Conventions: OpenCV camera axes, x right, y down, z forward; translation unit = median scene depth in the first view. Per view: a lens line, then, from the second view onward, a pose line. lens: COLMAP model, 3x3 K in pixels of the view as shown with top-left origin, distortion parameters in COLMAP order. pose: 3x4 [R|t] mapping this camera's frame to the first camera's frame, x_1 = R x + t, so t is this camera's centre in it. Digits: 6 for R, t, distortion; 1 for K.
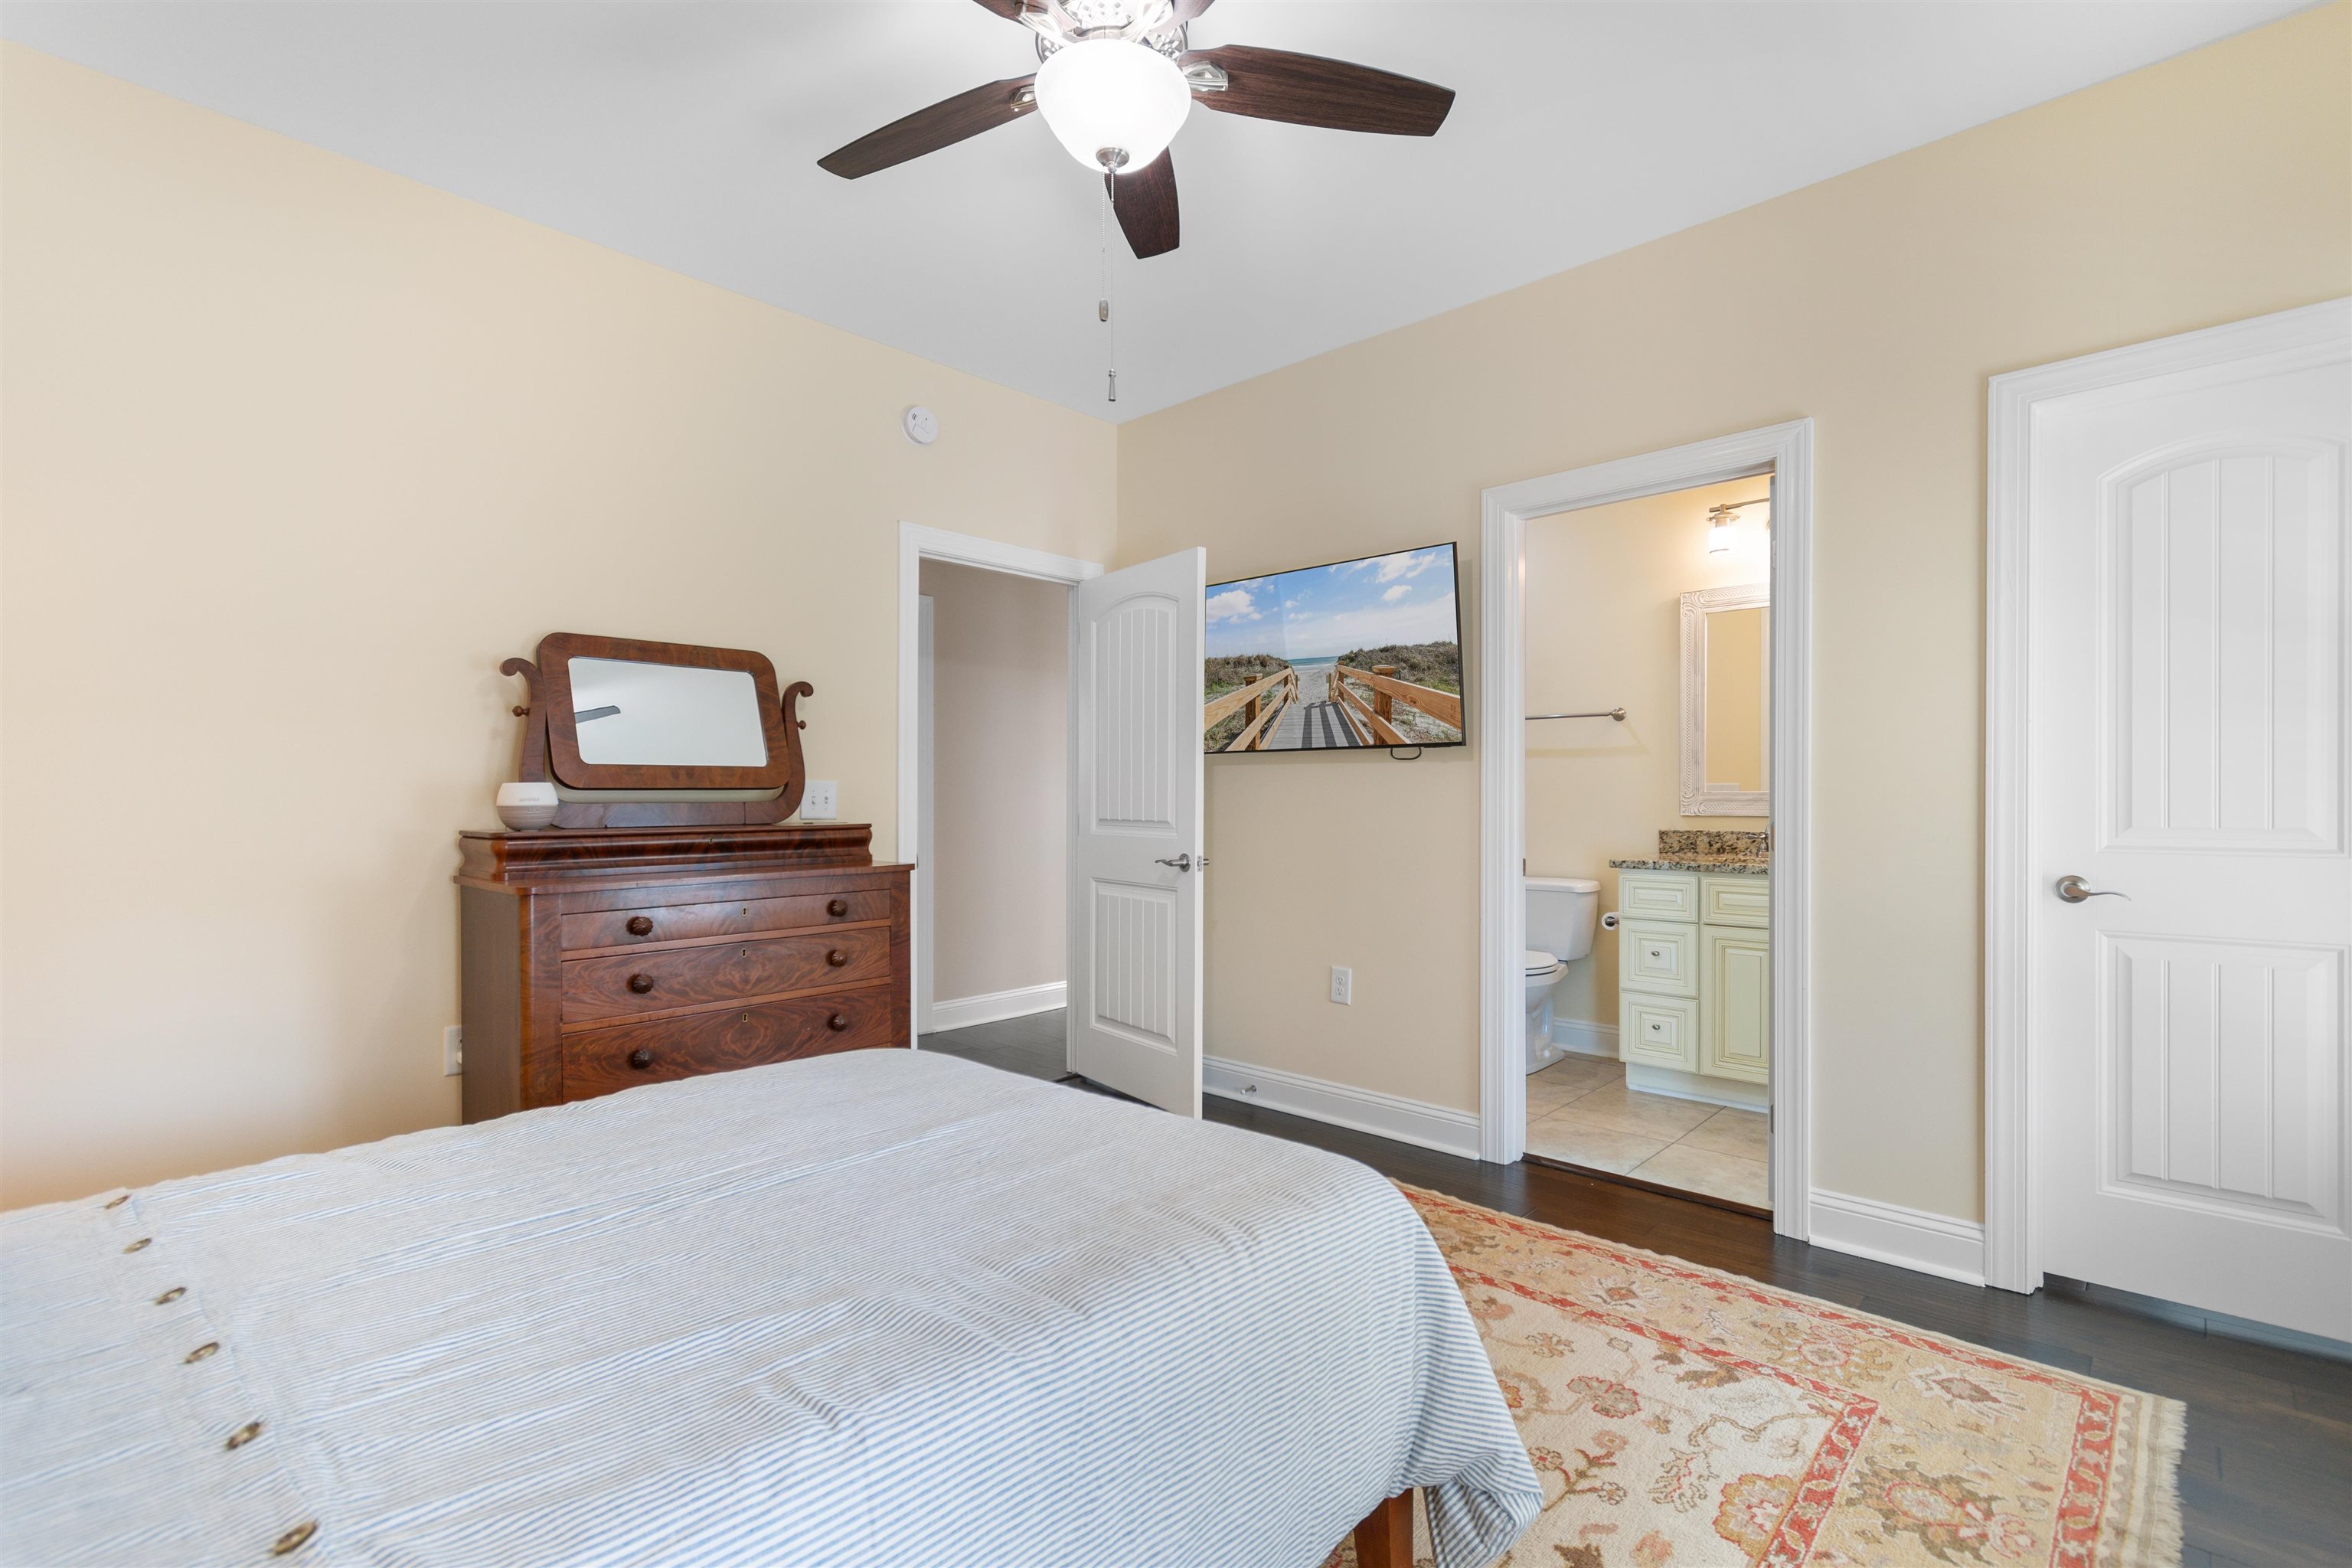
lens RADIAL K [[1072.2, 0, 1180.2], [0, 1072.2, 795.3], [0, 0, 1]] dist [0.009350, 0.001010]
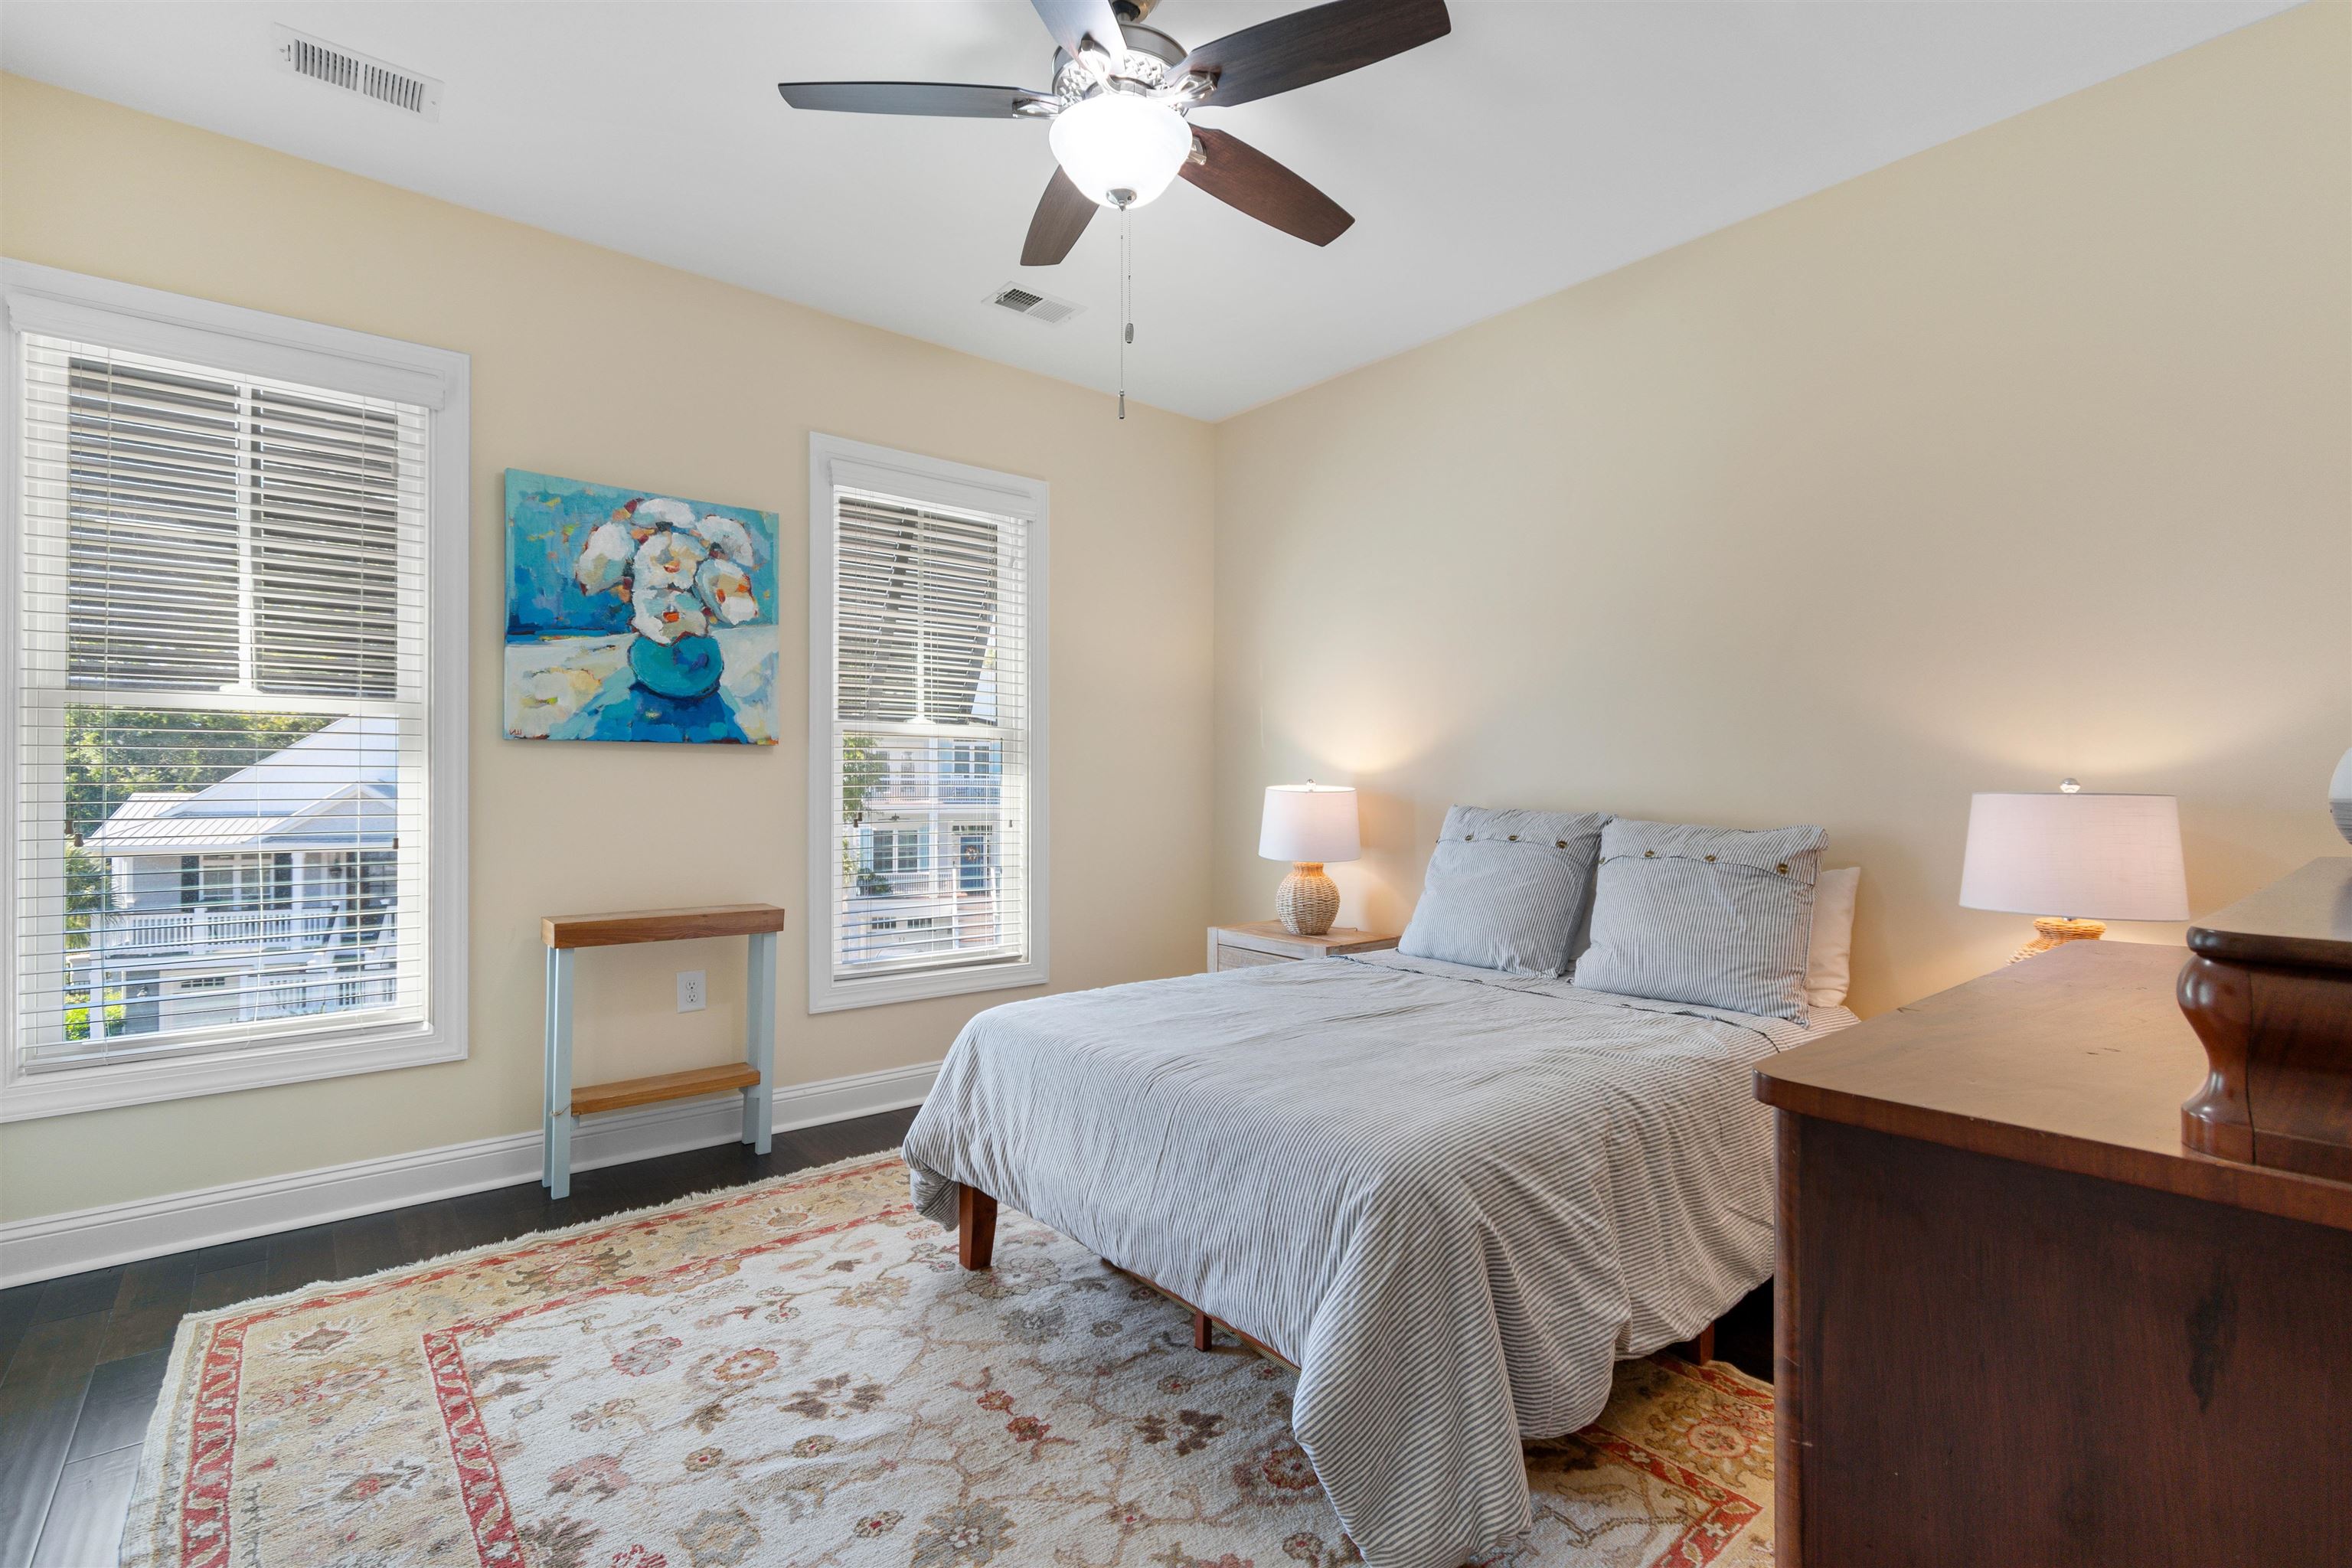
lens RADIAL K [[1072.2, 0, 1179.4], [0, 1072.2, 784.5], [0, 0, 1]] dist [0.009350, 0.001010]
pose [[-0.991432, 0.000184, 0.130626, -0.155325], [0.000078, 1.000000, -0.000820, 0.004200], [-0.130626, -0.000803, -0.991431, 1.220345]]
